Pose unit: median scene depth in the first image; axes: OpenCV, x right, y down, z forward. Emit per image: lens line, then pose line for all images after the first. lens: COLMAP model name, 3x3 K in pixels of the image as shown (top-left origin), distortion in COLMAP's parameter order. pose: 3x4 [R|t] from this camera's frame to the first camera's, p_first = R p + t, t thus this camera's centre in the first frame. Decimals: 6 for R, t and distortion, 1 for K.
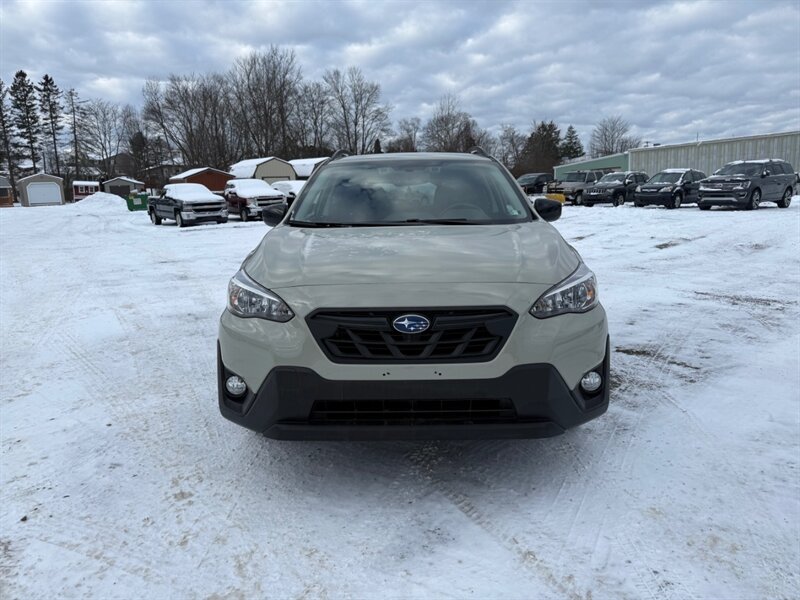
lens RADIAL K [[558.0, 0, 403.6], [0, 558.0, 299.3], [0, 0, 1]] dist [0.026477, -0.031415]
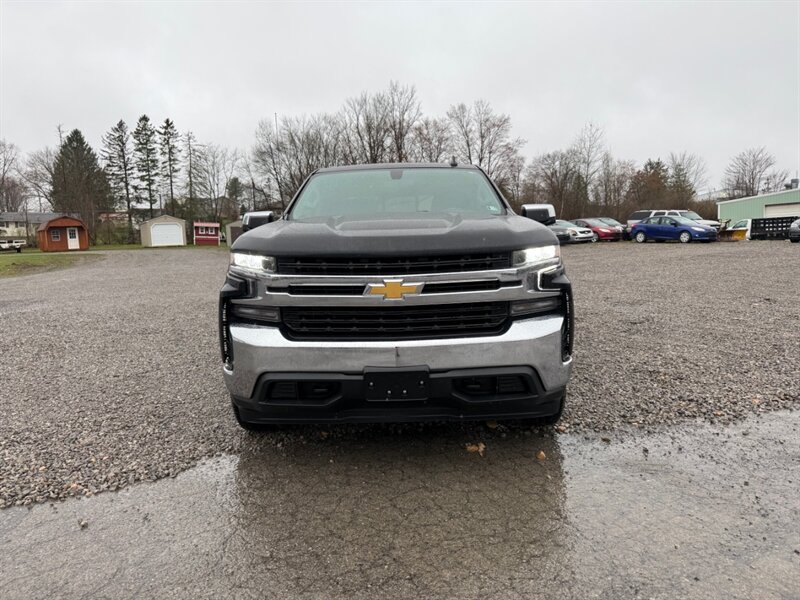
lens RADIAL K [[558.0, 0, 402.5], [0, 558.0, 298.0], [0, 0, 1]] dist [0.026477, -0.031415]
pose [[0.992207, 0.012823, -0.123941, -0.085998], [-0.022141, 0.997005, -0.074103, -0.011603], [0.122620, 0.076269, 0.989519, 0.073486]]
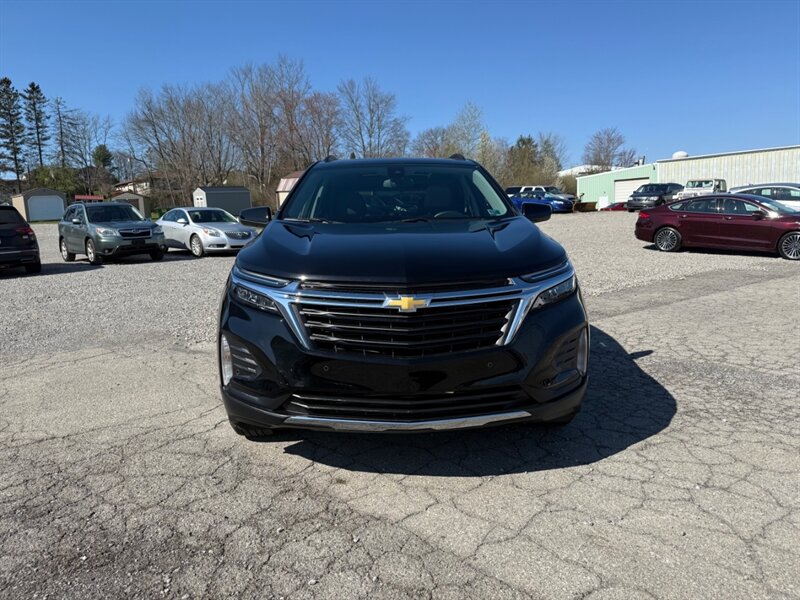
lens RADIAL K [[558.0, 0, 396.8], [0, 558.0, 296.5], [0, 0, 1]] dist [0.026477, -0.031415]
pose [[0.997555, -0.015852, 0.068058, -0.098148], [0.017784, 0.999453, -0.027880, -0.003944], [-0.067579, 0.029022, 0.997292, 0.031387]]
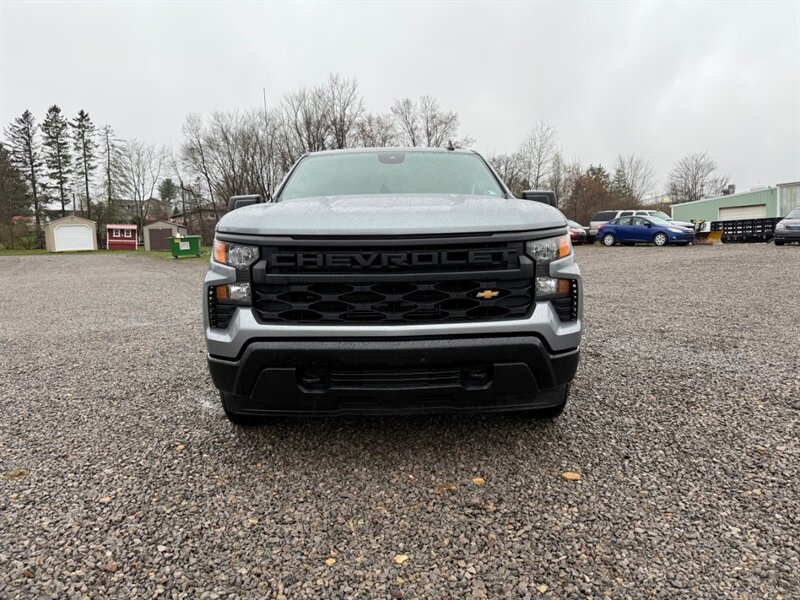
lens RADIAL K [[558.0, 0, 400.4], [0, 558.0, 297.0], [0, 0, 1]] dist [0.026477, -0.031415]
pose [[0.999530, 0.002408, -0.030576, -0.089557], [-0.005044, 0.996247, -0.086414, -0.020676], [0.030253, 0.086528, 0.995790, 0.131936]]
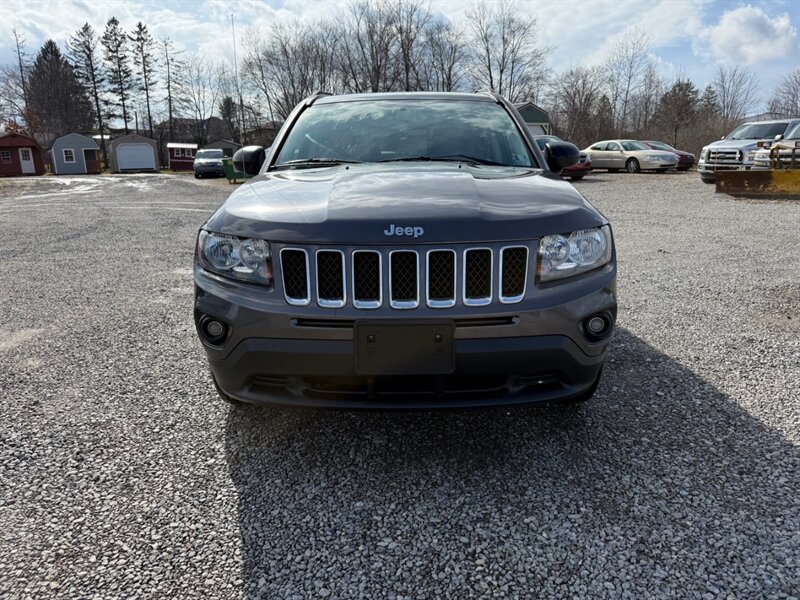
lens RADIAL K [[558.0, 0, 400.6], [0, 558.0, 294.0], [0, 0, 1]] dist [0.026477, -0.031415]
pose [[0.991029, 0.039381, -0.127715, -0.101323], [-0.033841, 0.998402, 0.045266, -0.026592], [0.129294, -0.040538, 0.990777, 0.161981]]
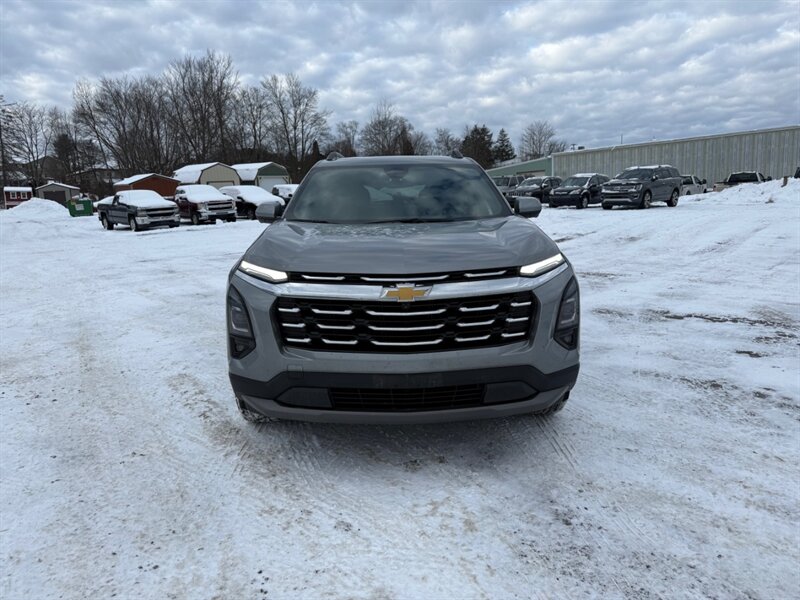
lens RADIAL K [[558.0, 0, 402.5], [0, 558.0, 297.3], [0, 0, 1]] dist [0.026477, -0.031415]
pose [[0.994454, -0.028104, 0.101350, -0.002082], [0.028635, 0.999583, -0.003789, 0.004515], [-0.101201, 0.006670, 0.994844, -0.033252]]
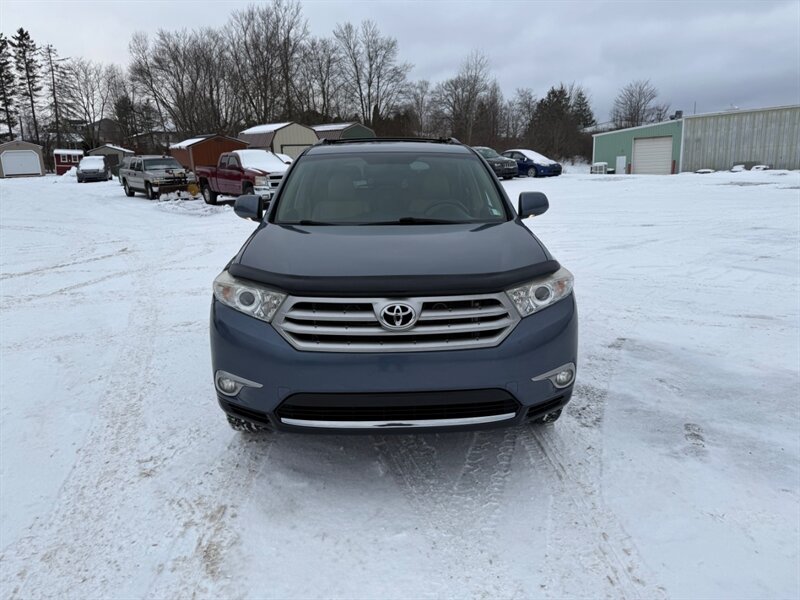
lens RADIAL K [[558.0, 0, 403.0], [0, 558.0, 299.3], [0, 0, 1]] dist [0.026477, -0.031415]
pose [[0.999868, 0.000286, 0.016239, -0.041303], [-0.001149, 0.998587, 0.053136, -0.016455], [-0.016201, -0.053148, 0.998455, 0.074548]]
